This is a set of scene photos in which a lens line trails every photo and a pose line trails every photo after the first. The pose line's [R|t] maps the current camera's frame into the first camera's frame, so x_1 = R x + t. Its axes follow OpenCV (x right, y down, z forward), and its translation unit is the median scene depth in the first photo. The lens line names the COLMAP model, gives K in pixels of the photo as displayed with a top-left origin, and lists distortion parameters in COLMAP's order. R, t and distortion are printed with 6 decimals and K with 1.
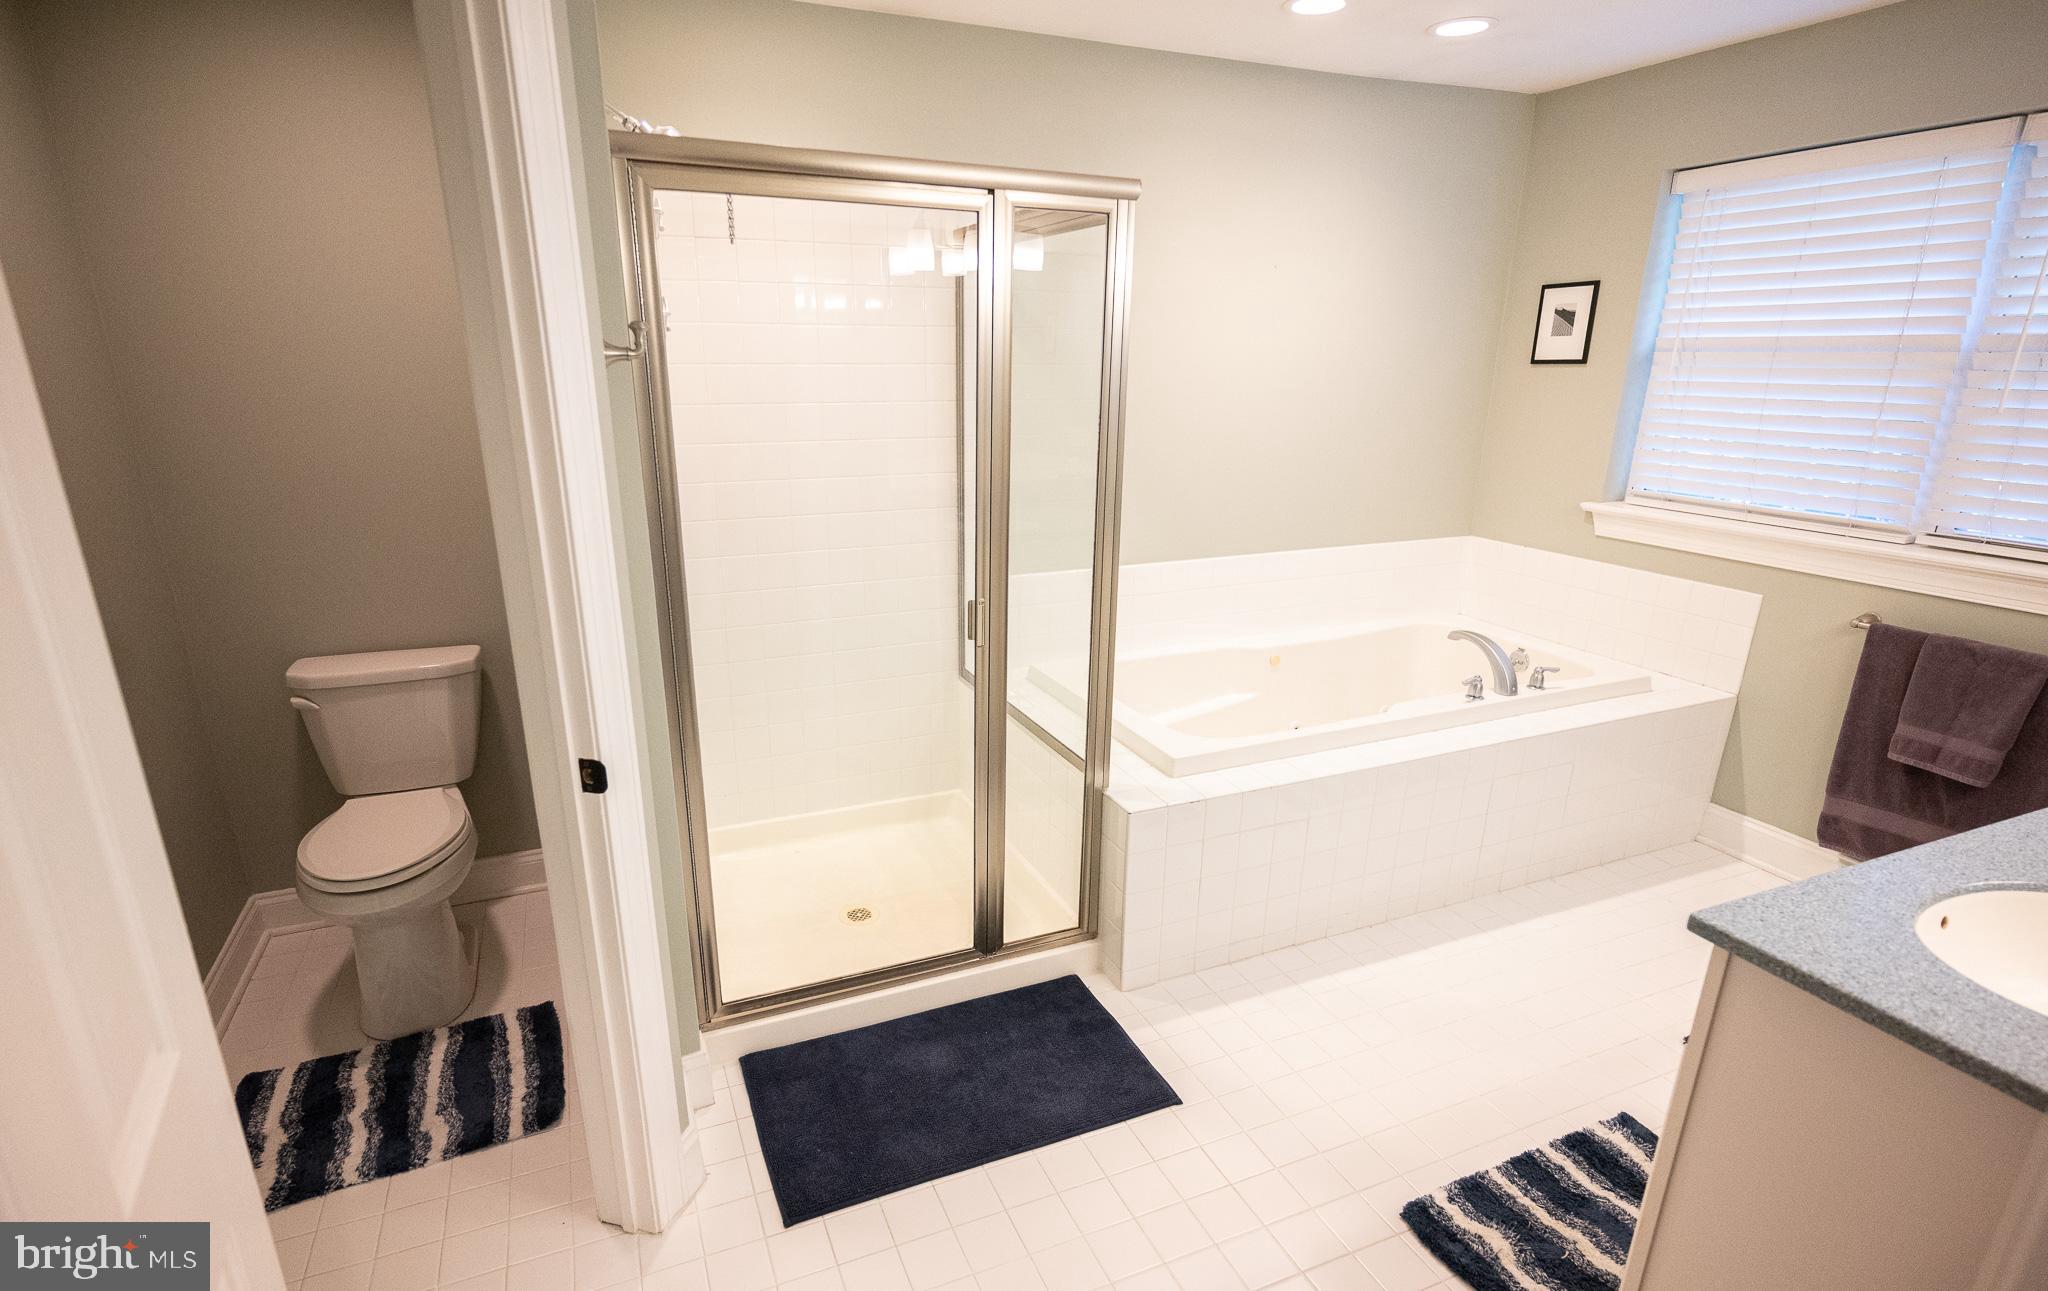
lens RADIAL K [[1016.0, 0, 1001.6], [0, 1016.0, 692.0], [0, 0, 1]] dist [-0.001812, 0.003147]
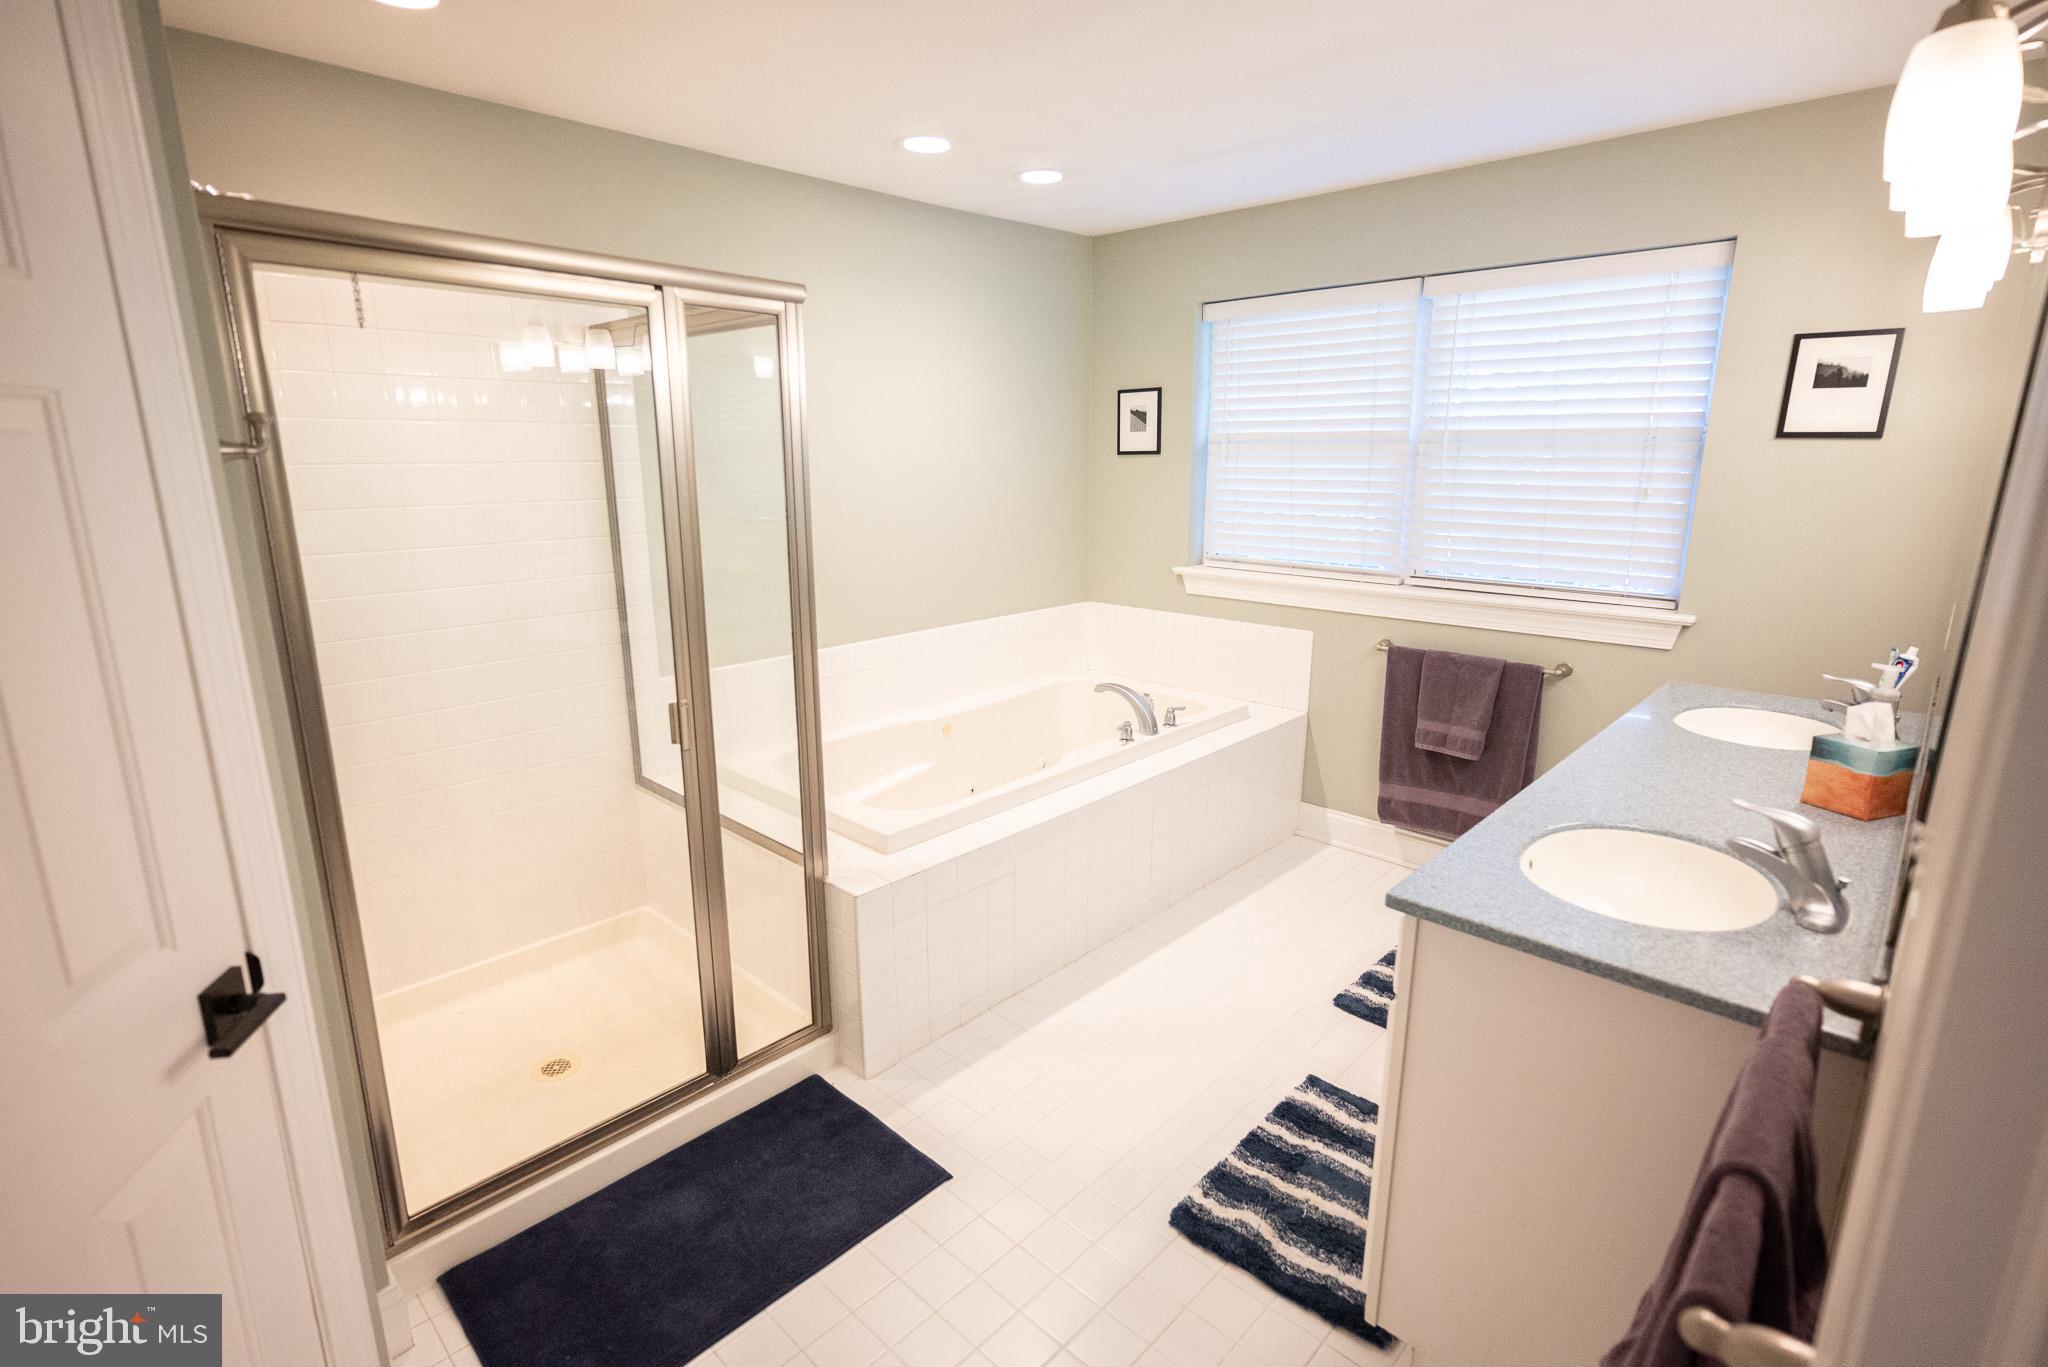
lens RADIAL K [[977.8, 0, 1020.0], [0, 977.8, 684.4], [0, 0, 1]] dist [-0.003278, 0.002889]
pose [[0.918054, -0.100356, 0.383544, -0.067630], [0.133176, 0.989279, -0.059923, -0.007551], [-0.373418, 0.106091, 0.921577, 0.029630]]
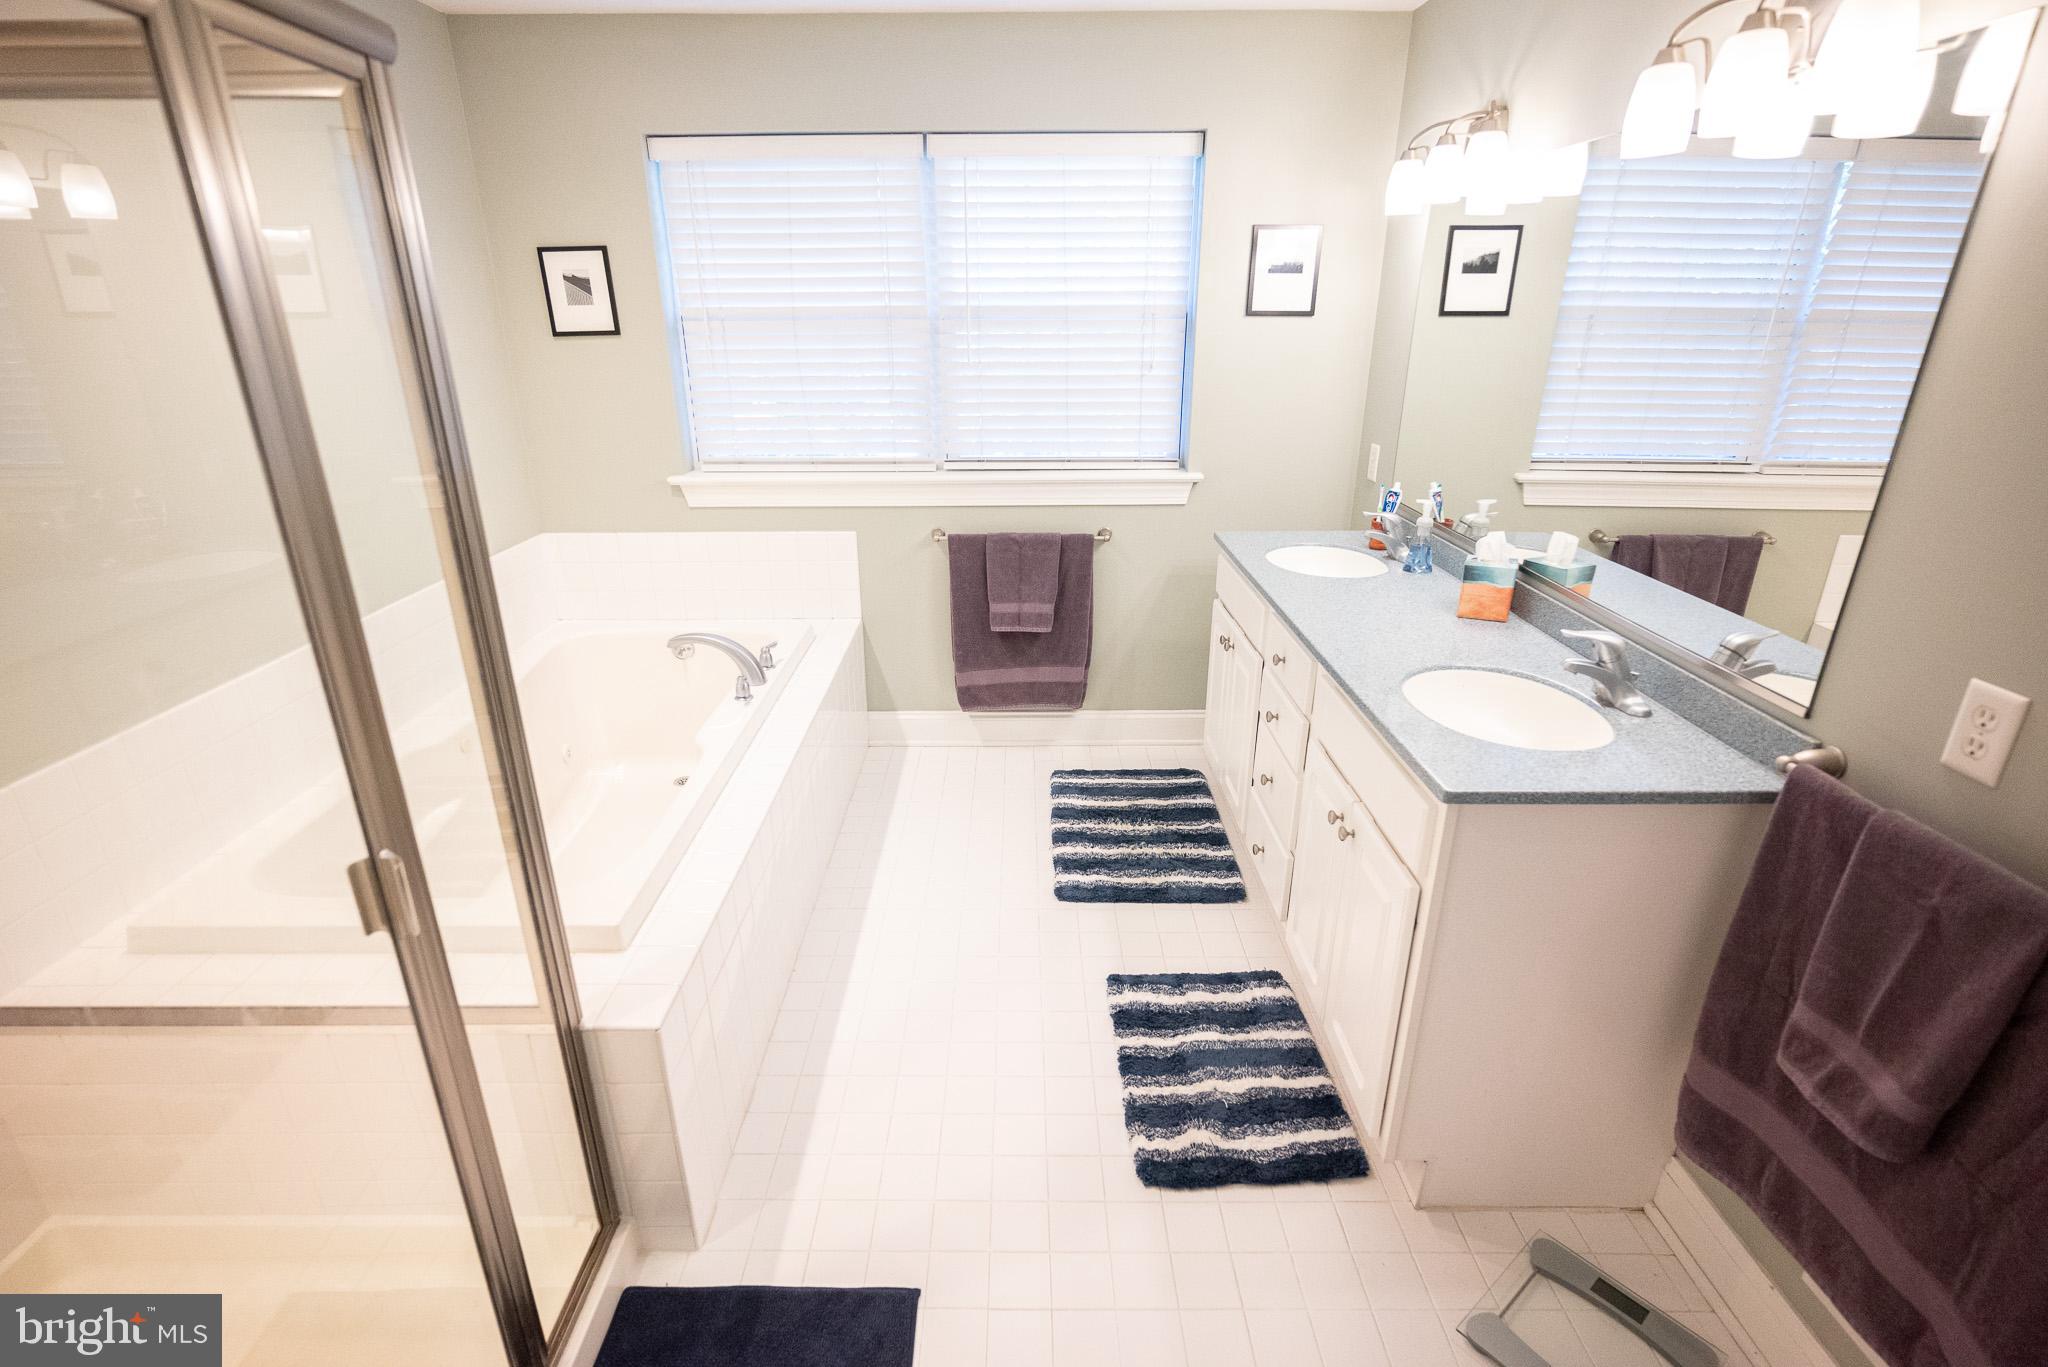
lens RADIAL K [[977.8, 0, 1018.6], [0, 977.8, 693.1], [0, 0, 1]] dist [-0.003278, 0.002889]
pose [[0.395327, -0.341986, 0.852503, -0.236557], [0.300326, 0.925220, 0.231888, -0.152480], [-0.868056, 0.164357, 0.468472, 0.408280]]
